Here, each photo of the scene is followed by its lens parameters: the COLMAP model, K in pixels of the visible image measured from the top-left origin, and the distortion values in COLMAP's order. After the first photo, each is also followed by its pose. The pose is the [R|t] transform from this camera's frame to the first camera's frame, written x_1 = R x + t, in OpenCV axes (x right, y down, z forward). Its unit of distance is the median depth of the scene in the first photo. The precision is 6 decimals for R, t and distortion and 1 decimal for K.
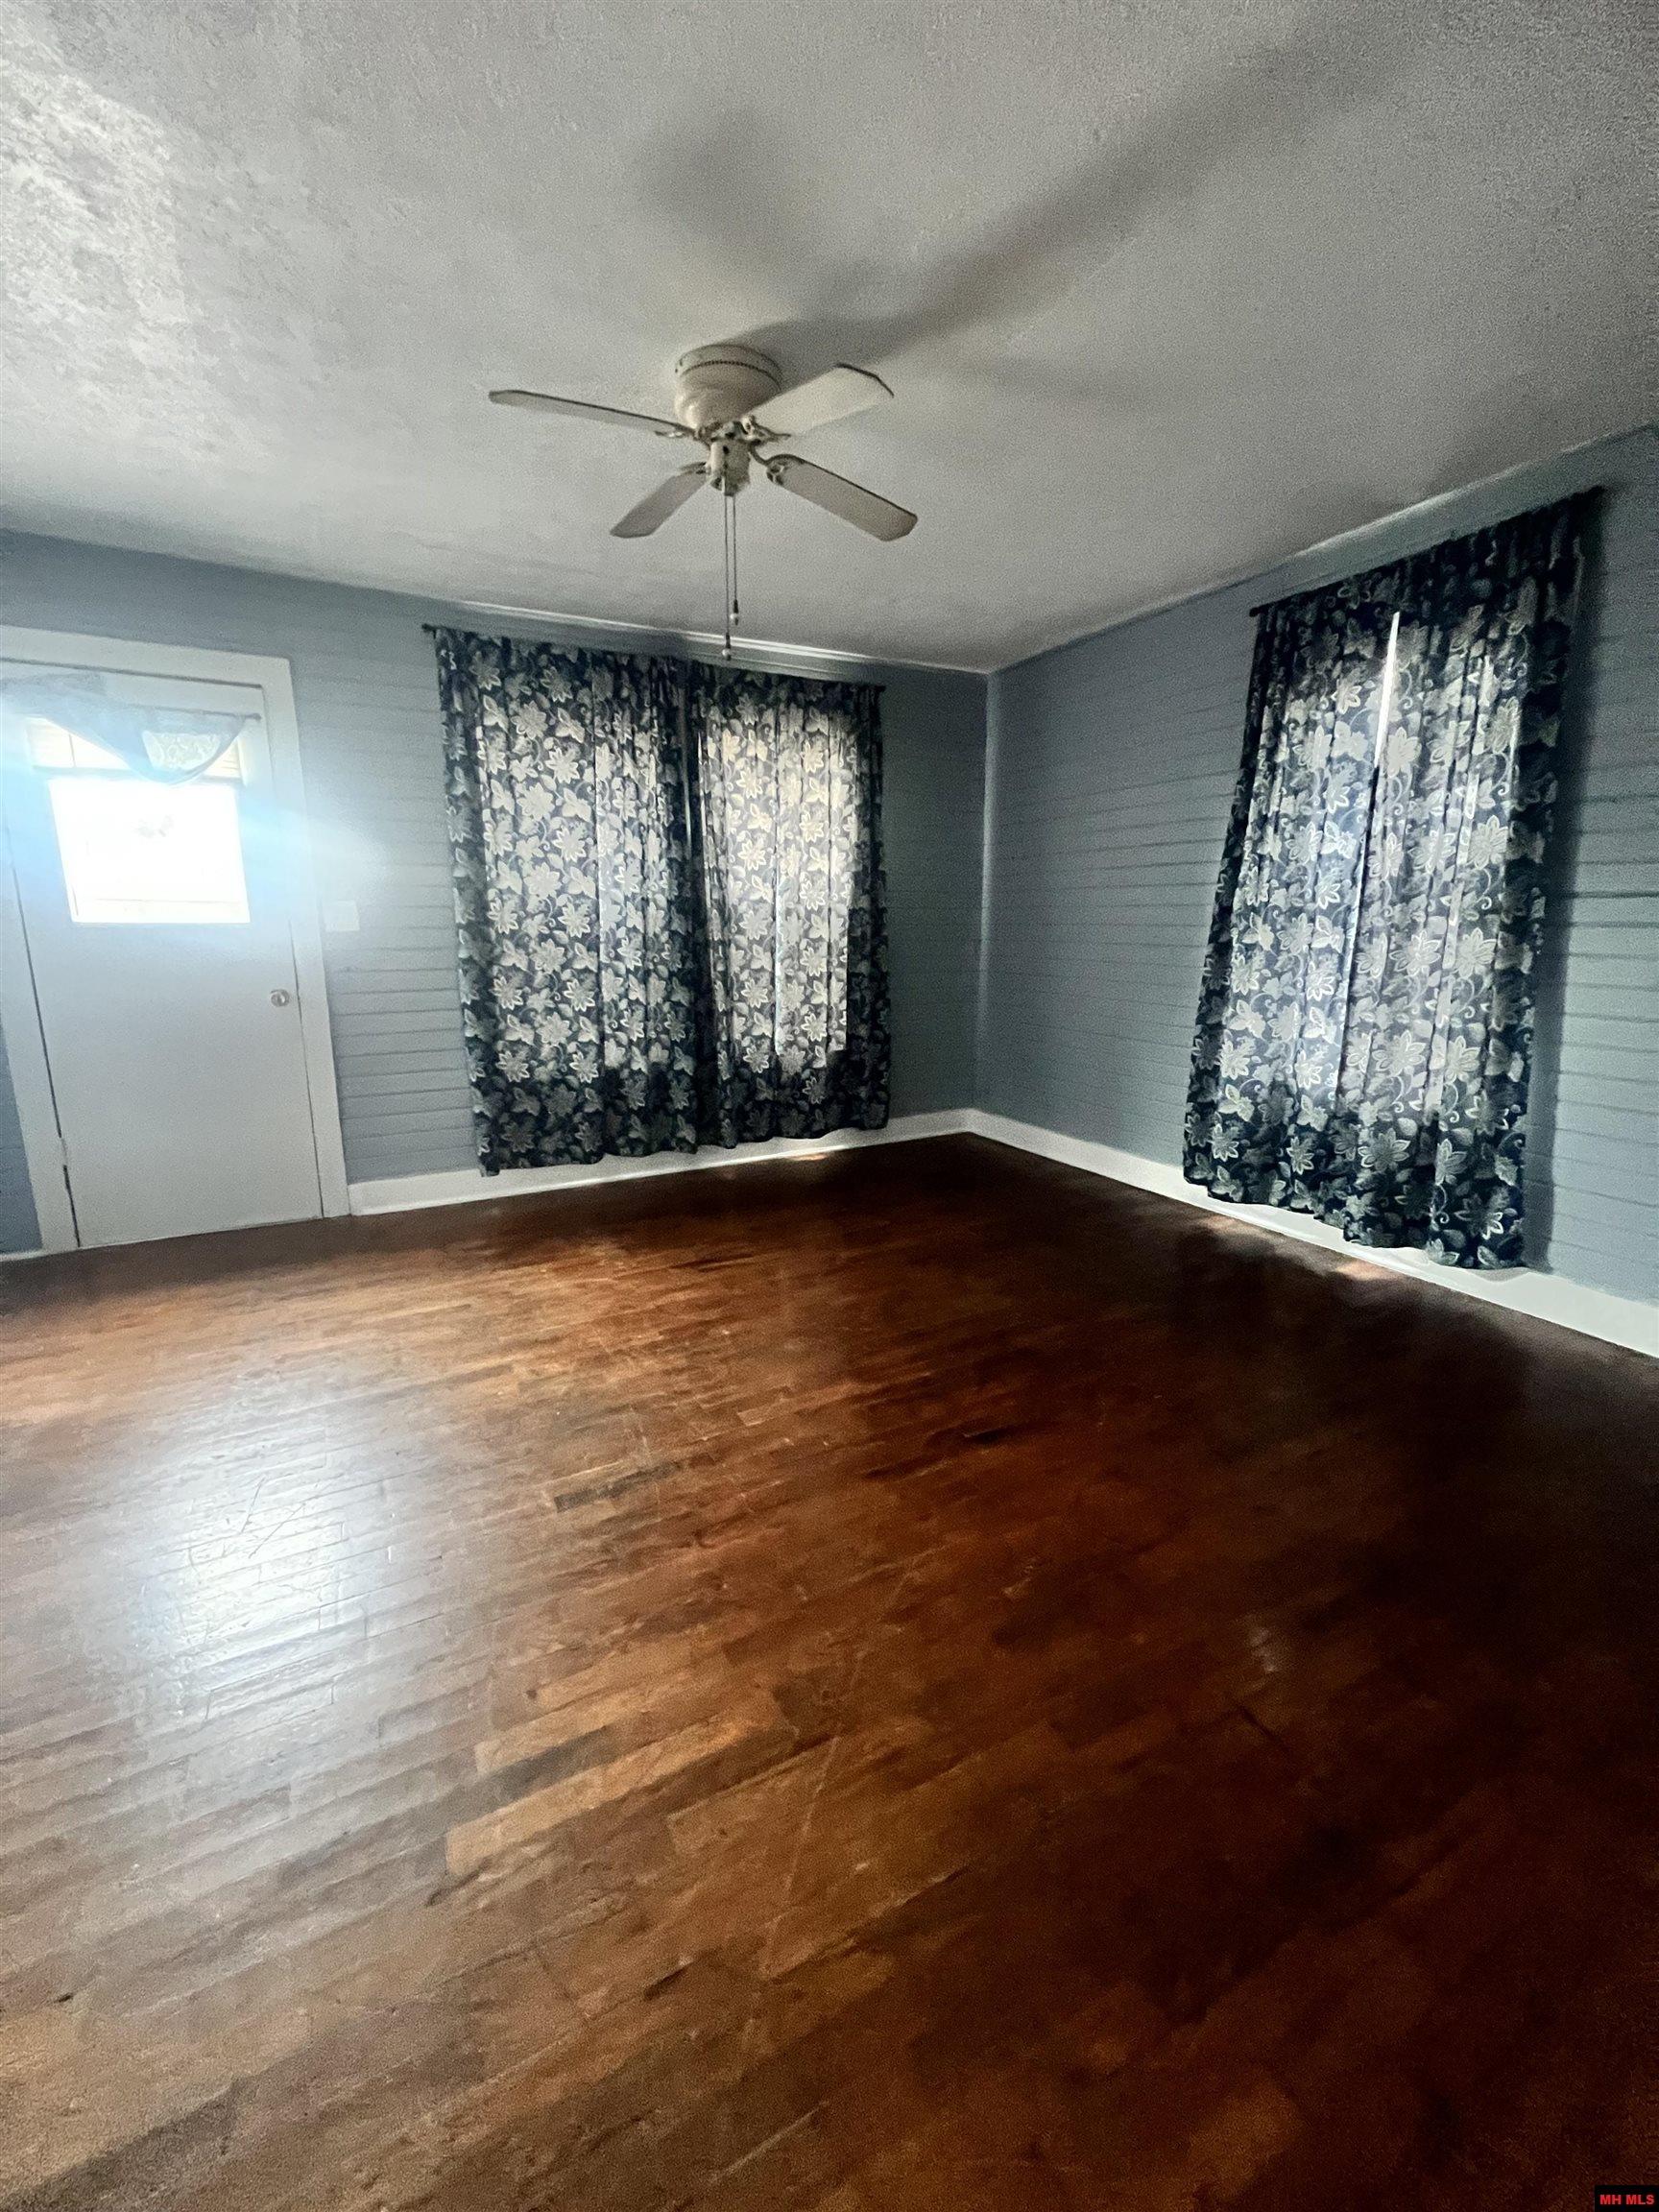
lens RADIAL K [[888.5, 0, 827.1], [0, 888.5, 1097.8], [0, 0, 1]] dist [0.001062, 0.000202]
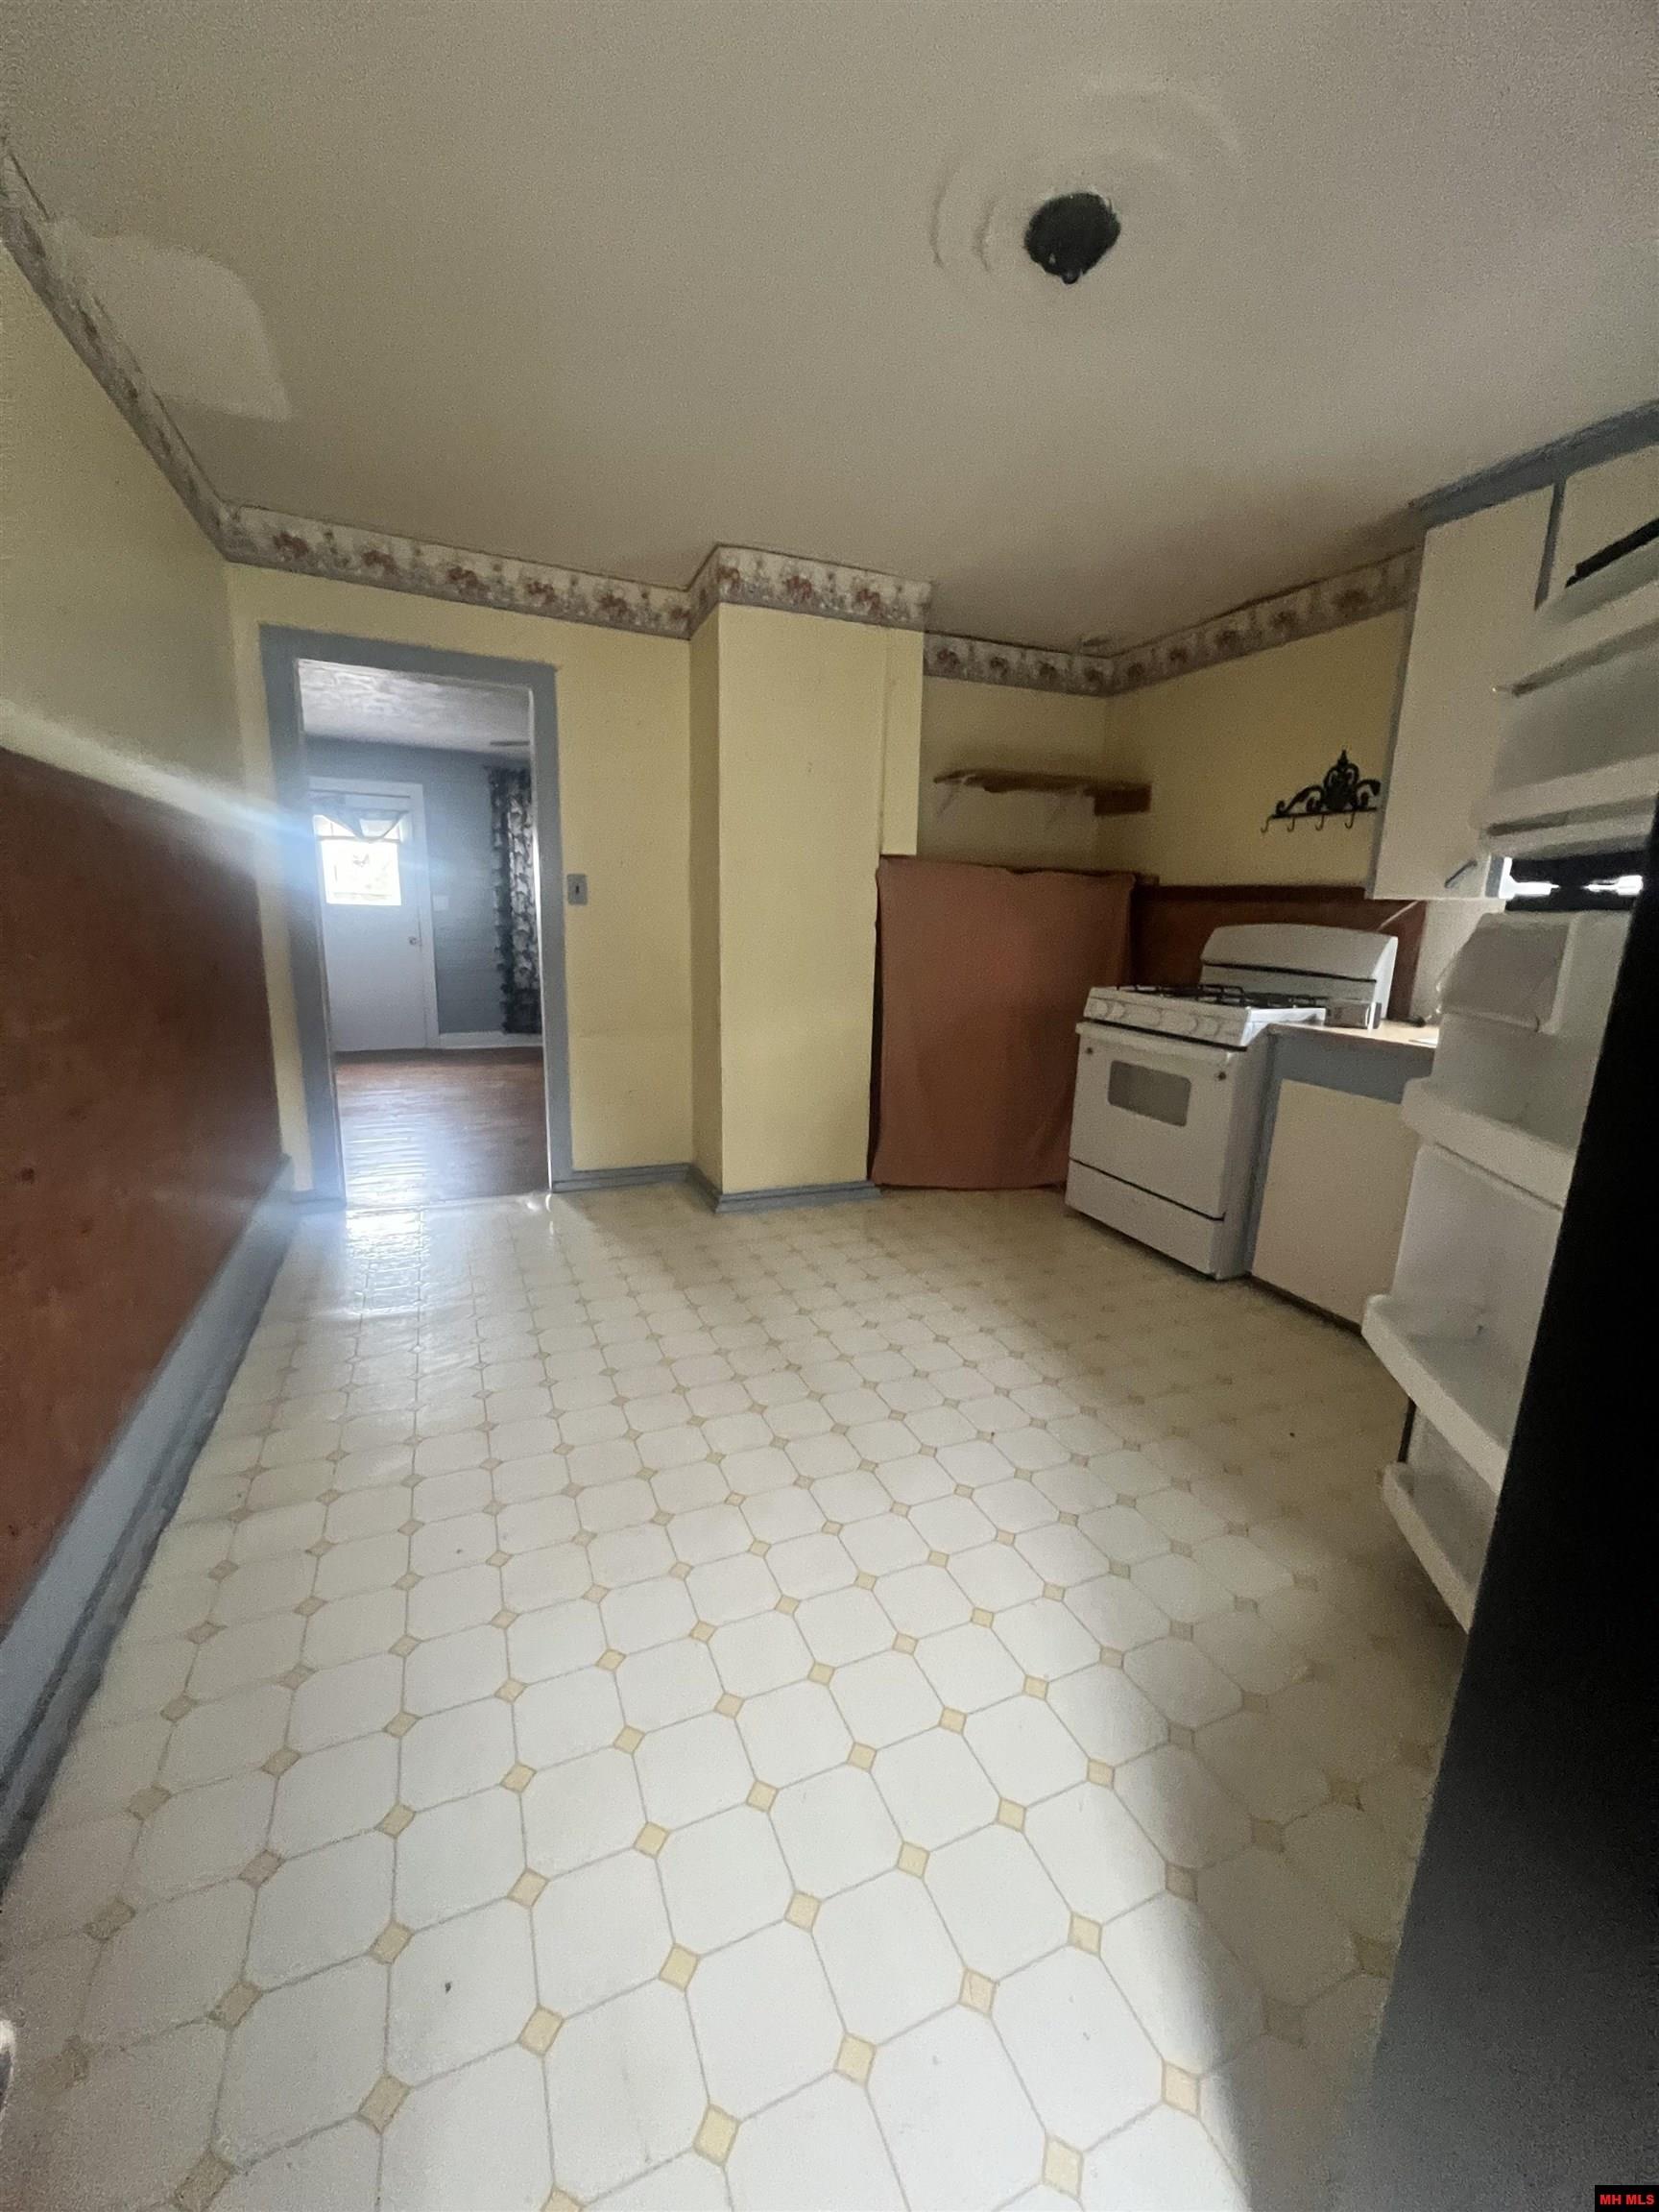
lens RADIAL K [[888.5, 0, 837.9], [0, 888.5, 1108.0], [0, 0, 1]] dist [0.001062, 0.000202]
pose [[0.995020, 0.051468, -0.085362, 0.586240], [-0.049677, 0.998501, 0.022978, 0.183576], [0.086416, -0.018623, 0.996085, -1.012902]]
